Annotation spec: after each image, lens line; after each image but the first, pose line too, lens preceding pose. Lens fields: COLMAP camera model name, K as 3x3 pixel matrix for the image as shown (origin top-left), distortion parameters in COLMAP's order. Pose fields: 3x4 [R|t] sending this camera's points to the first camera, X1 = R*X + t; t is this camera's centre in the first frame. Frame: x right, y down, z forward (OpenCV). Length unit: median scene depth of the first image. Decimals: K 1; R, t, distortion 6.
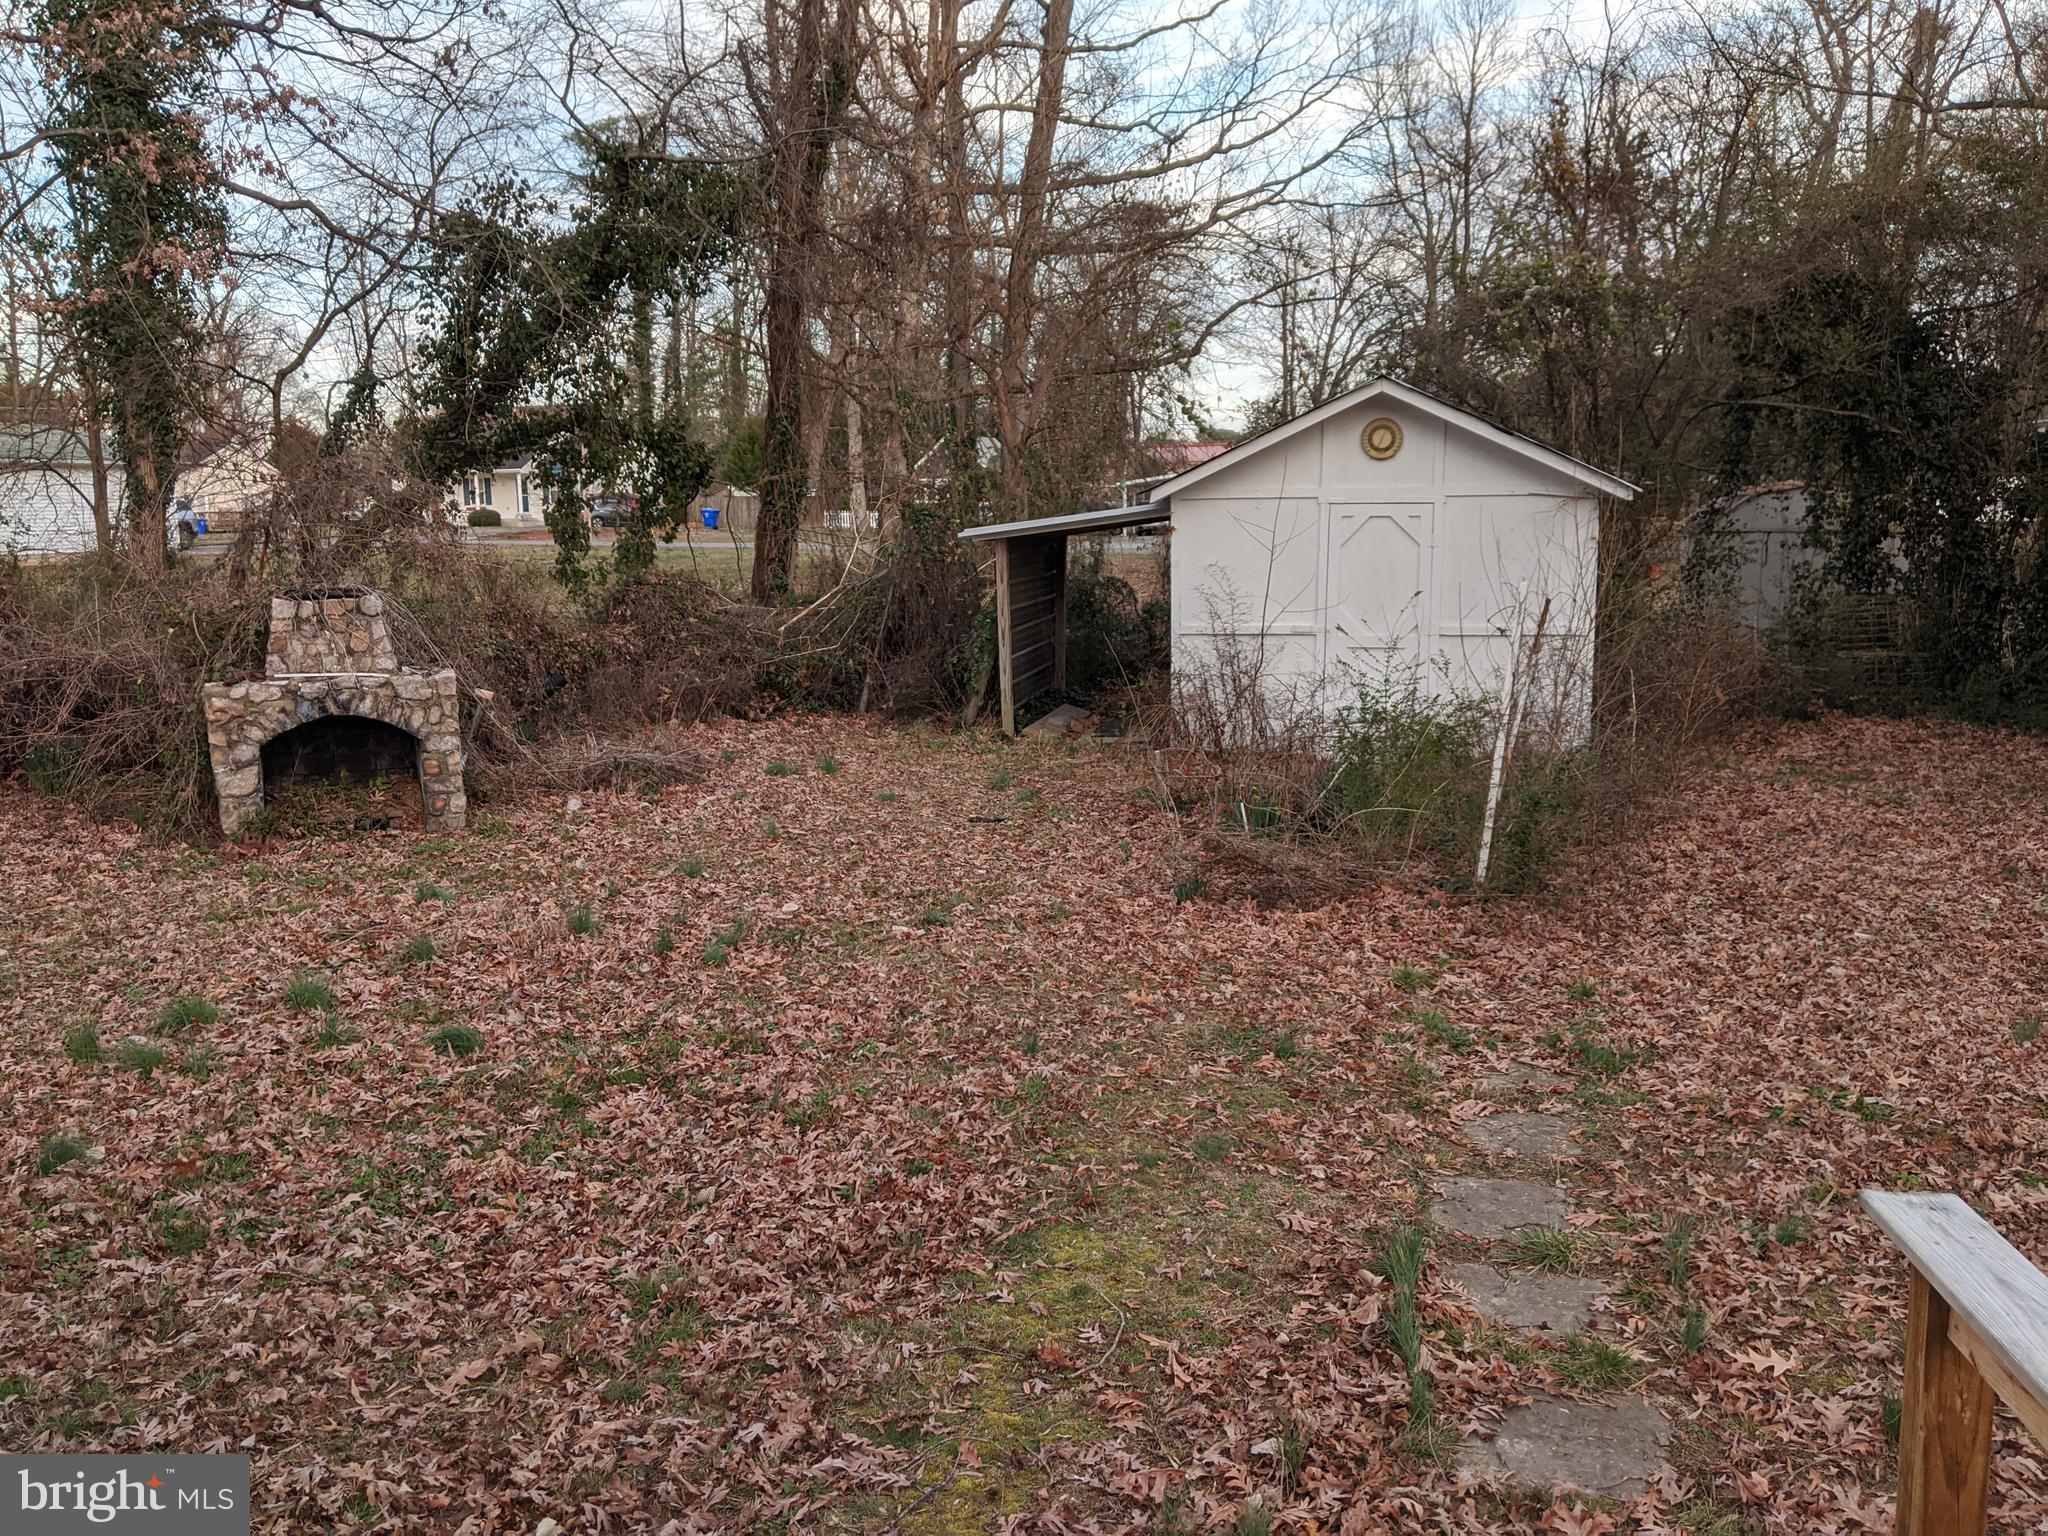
lens RADIAL K [[1637.6, 0, 1030.0], [0, 1637.6, 773.0], [0, 0, 1]] dist [0.063918, -0.114326]
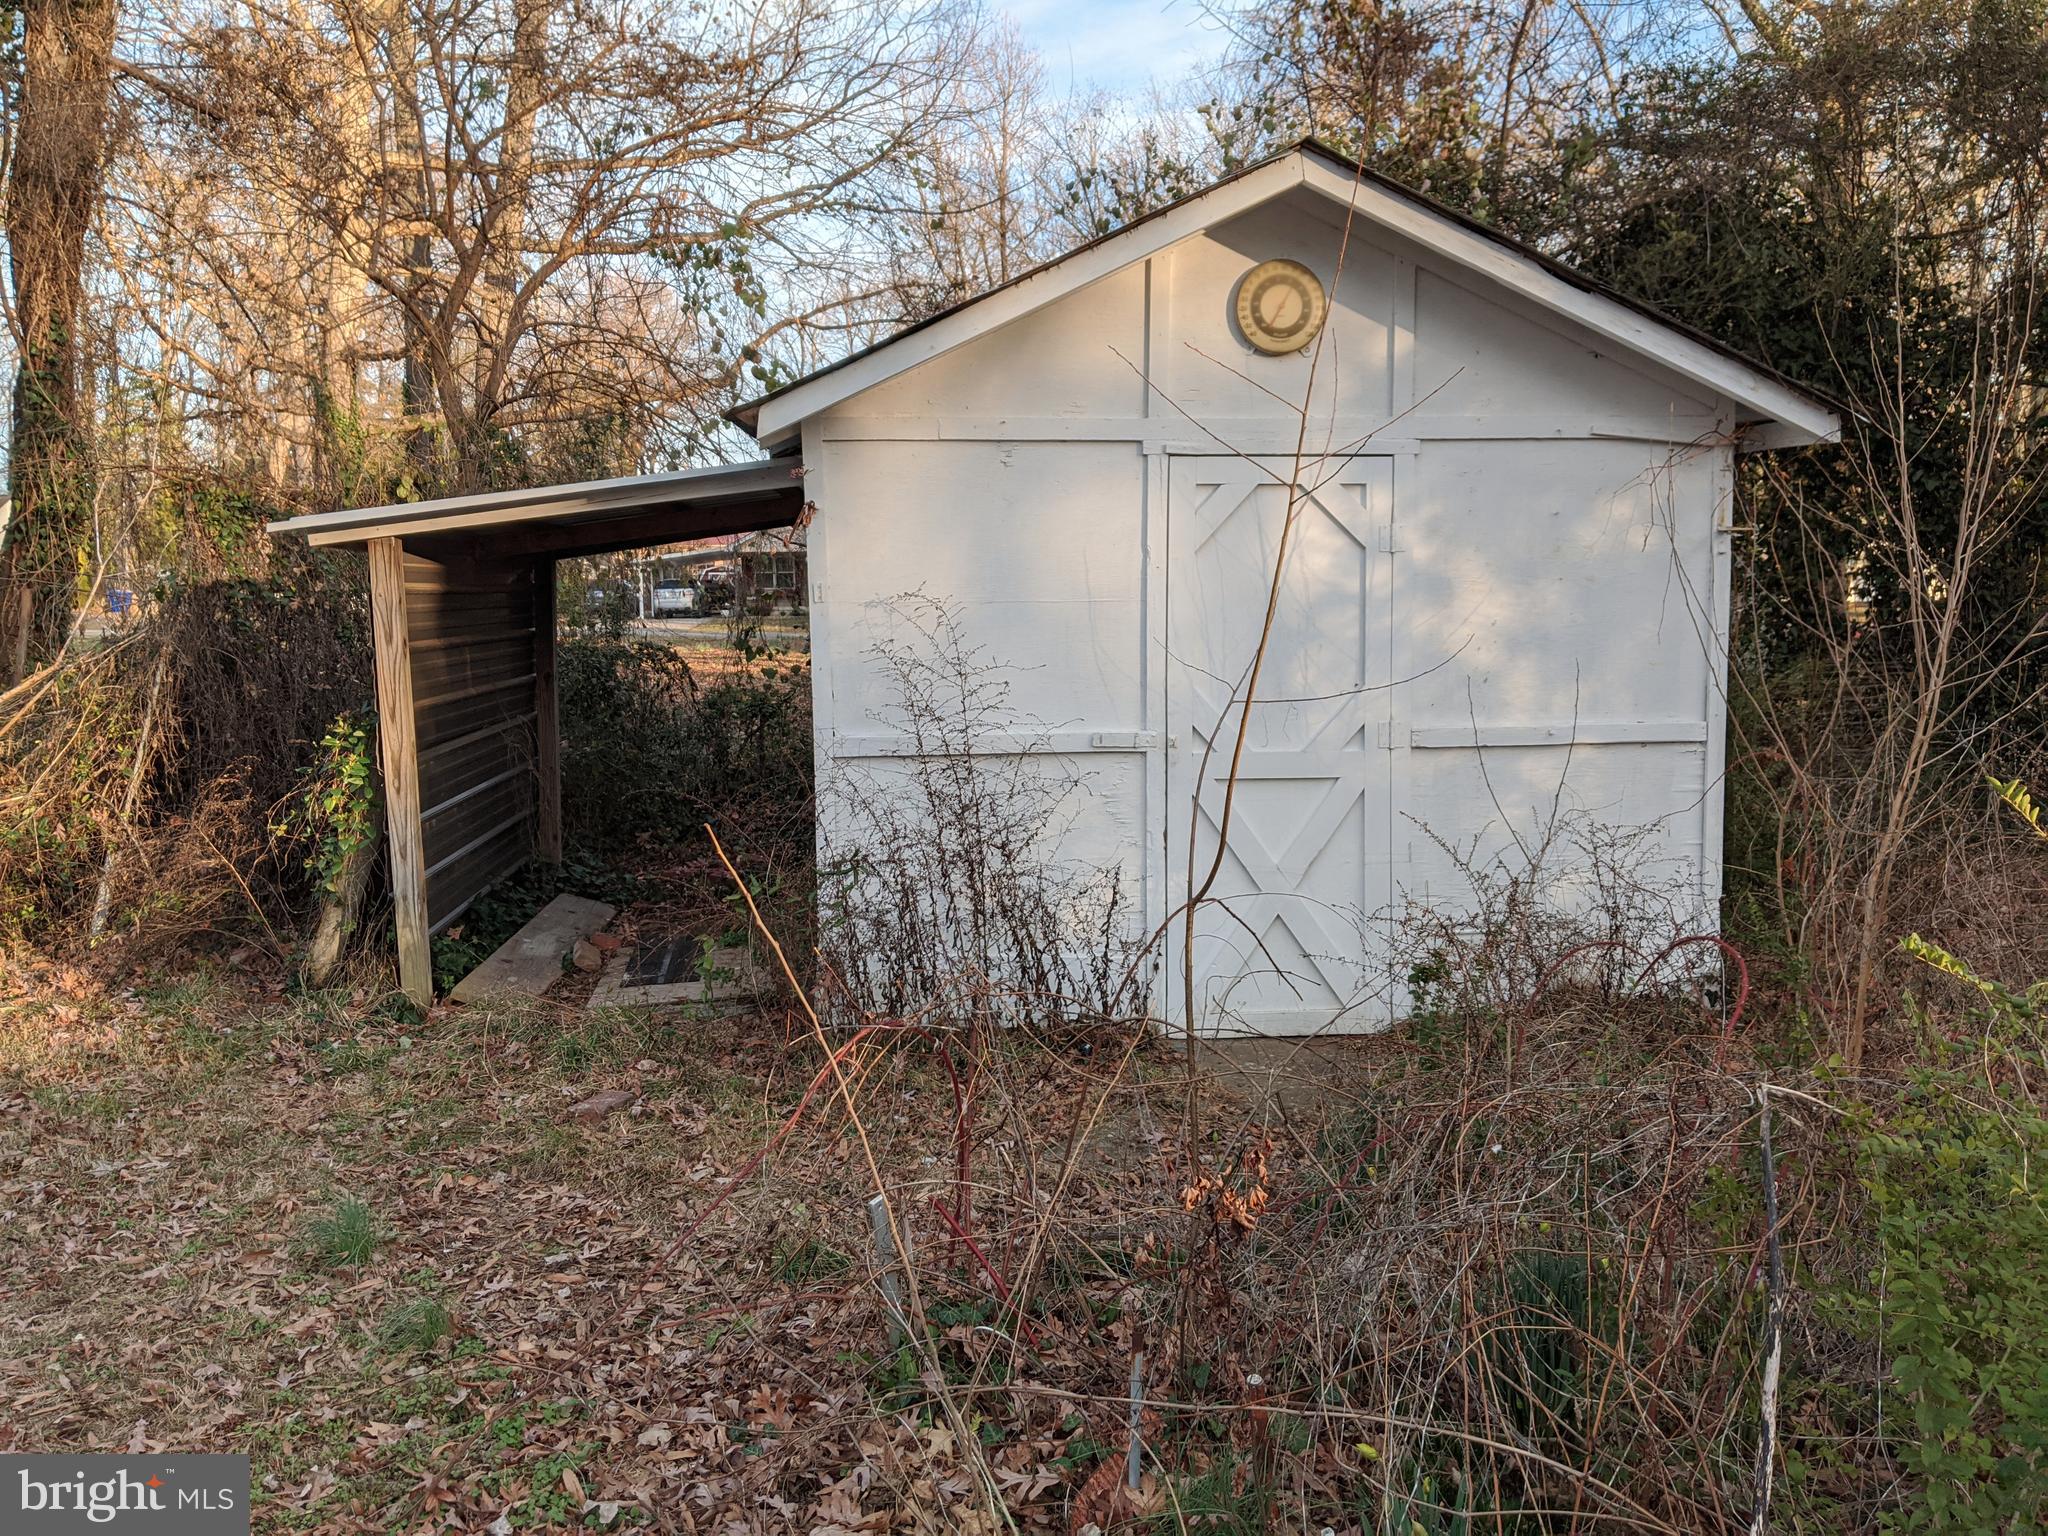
lens RADIAL K [[1637.6, 0, 1034.5], [0, 1637.6, 756.3], [0, 0, 1]] dist [0.063918, -0.114326]
pose [[0.957453, -0.027760, 0.287250, 0.020071], [0.046051, 0.997305, -0.057117, -0.058856], [-0.284890, 0.067915, 0.956151, 0.584820]]
